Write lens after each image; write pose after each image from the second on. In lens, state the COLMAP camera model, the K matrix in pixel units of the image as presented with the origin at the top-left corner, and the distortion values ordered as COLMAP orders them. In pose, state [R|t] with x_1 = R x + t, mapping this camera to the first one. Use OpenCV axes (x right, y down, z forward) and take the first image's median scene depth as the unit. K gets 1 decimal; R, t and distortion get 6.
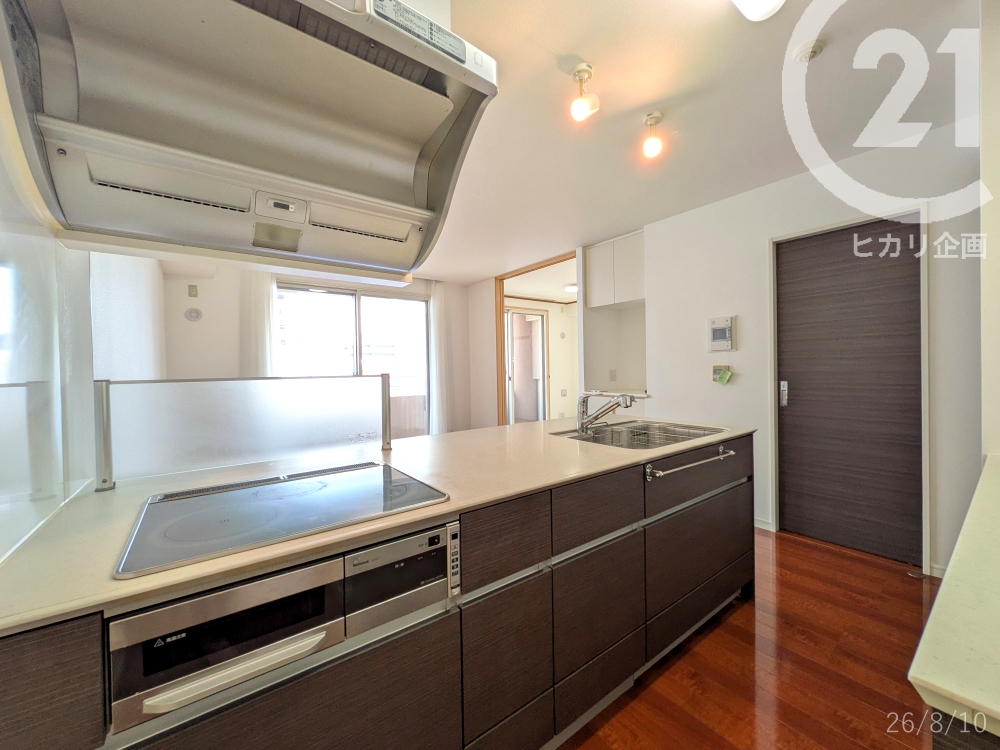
lens RADIAL K [[395.1, 0, 503.7], [0, 395.1, 374.5], [0, 0, 1]] dist [0.000645, -0.000863]
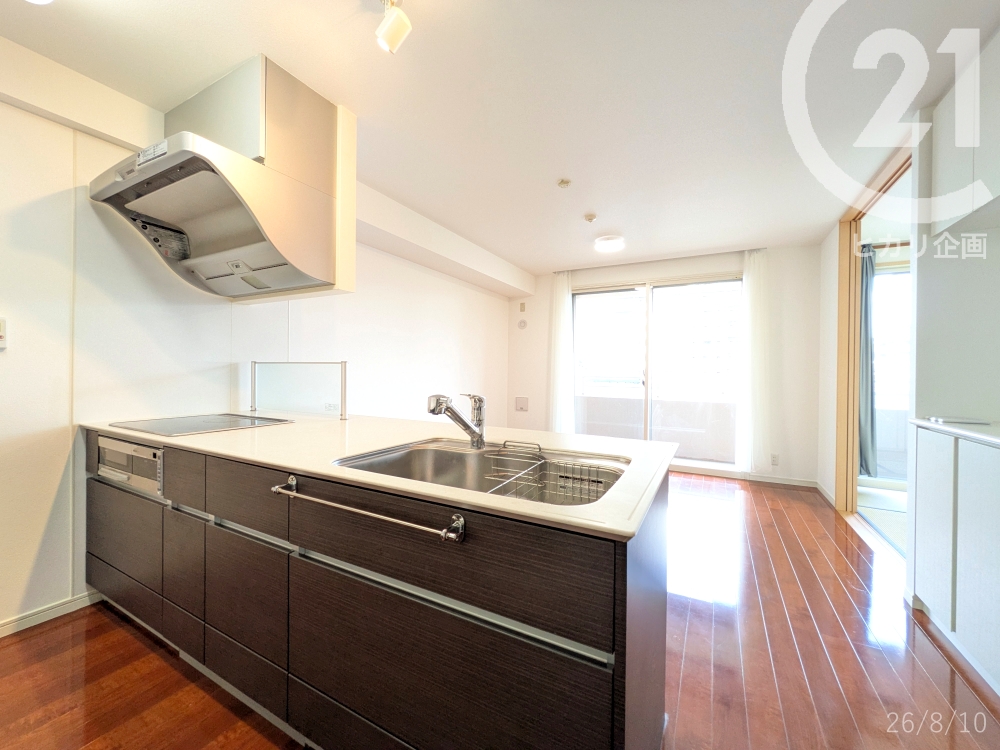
lens RADIAL K [[395.1, 0, 504.1], [0, 395.1, 373.5], [0, 0, 1]] dist [0.000645, -0.000863]
pose [[0.413354, 0.028815, -0.910115, 0.438875], [-0.034189, 0.999286, 0.016111, -0.001102], [0.909929, 0.024456, 0.414043, 0.369829]]
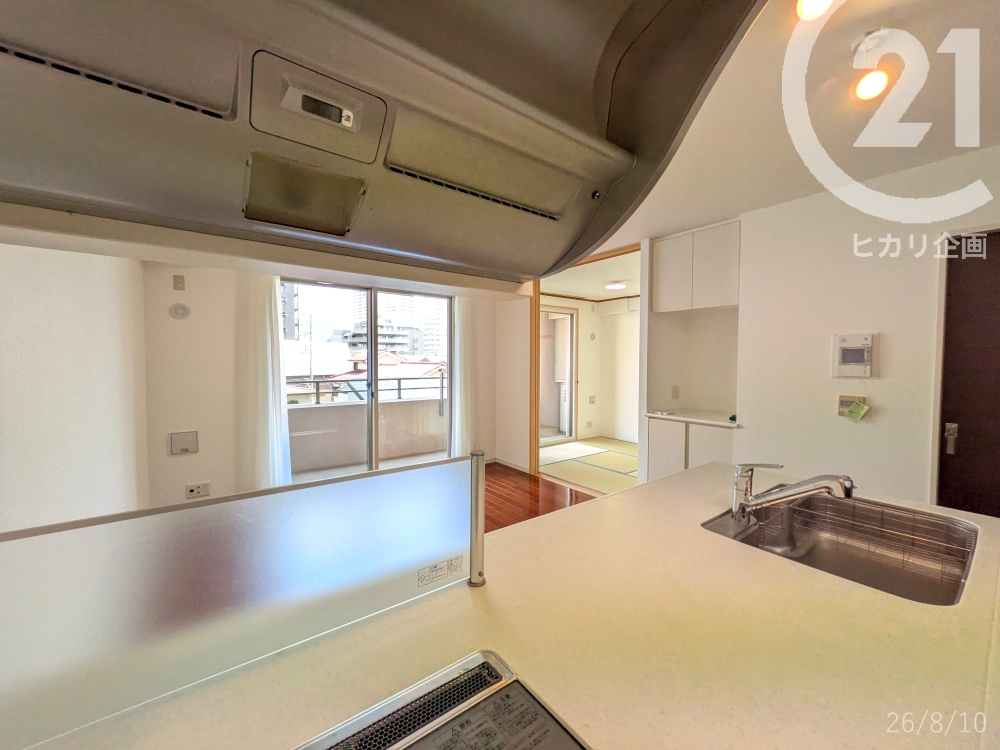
lens RADIAL K [[395.1, 0, 502.6], [0, 395.1, 375.0], [0, 0, 1]] dist [0.000645, -0.000863]
pose [[0.999780, 0.020979, -0.000696, -0.104414], [-0.020958, 0.999528, 0.022474, -0.051005], [0.001167, -0.022455, 0.999747, 0.168423]]
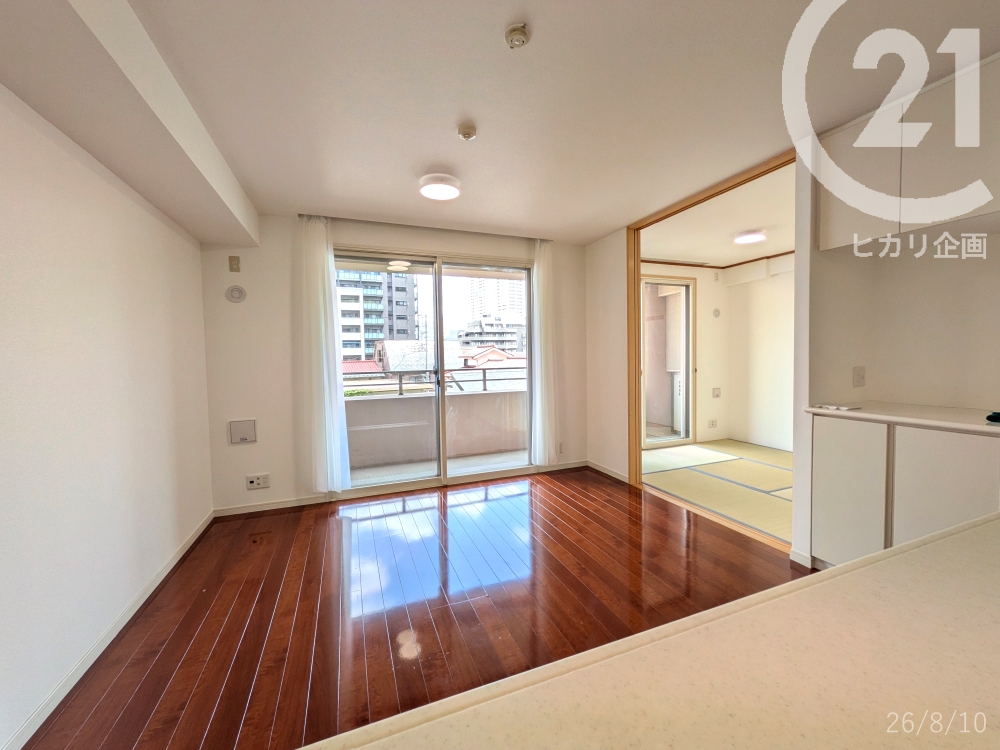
lens RADIAL K [[395.1, 0, 502.1], [0, 395.1, 374.3], [0, 0, 1]] dist [0.000645, -0.000863]
pose [[0.962237, 0.011938, -0.271951, -0.055124], [-0.002672, 0.999404, 0.034416, -0.020259], [0.272199, -0.032390, 0.961696, 0.373716]]
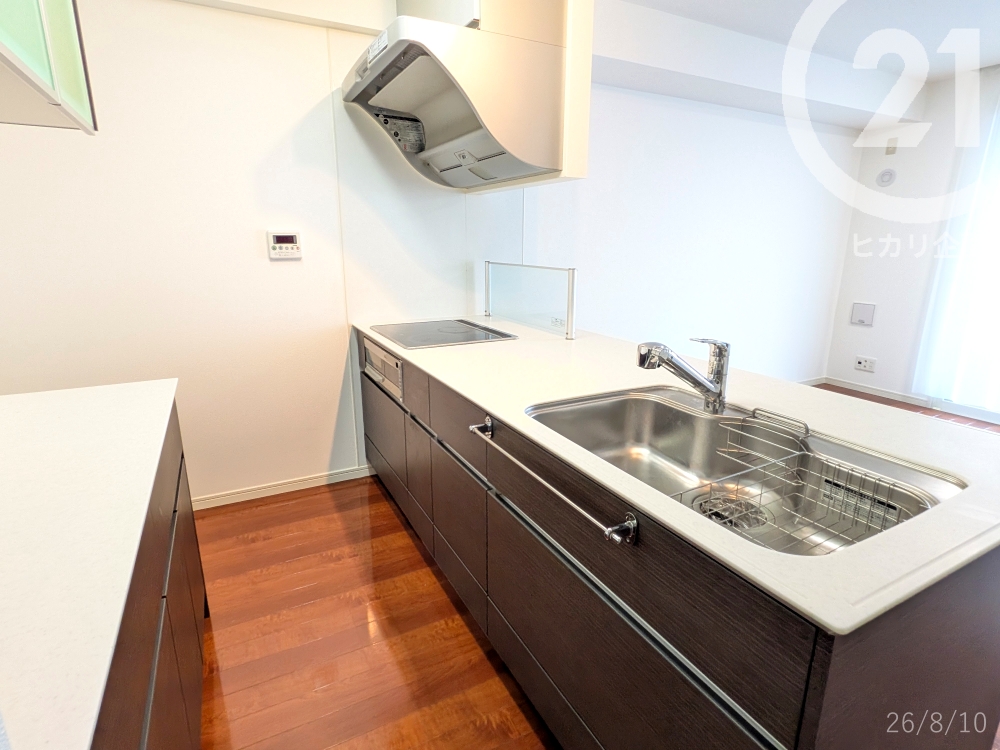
lens RADIAL K [[523.2, 0, 501.8], [0, 523.2, 376.4], [0, 0, 1]] dist [0.001439, -0.003217]
pose [[-0.165463, 0.266499, -0.949526, 0.449884], [-0.016359, 0.961924, 0.272829, -0.041092], [0.986080, 0.060676, -0.154803, 0.412447]]
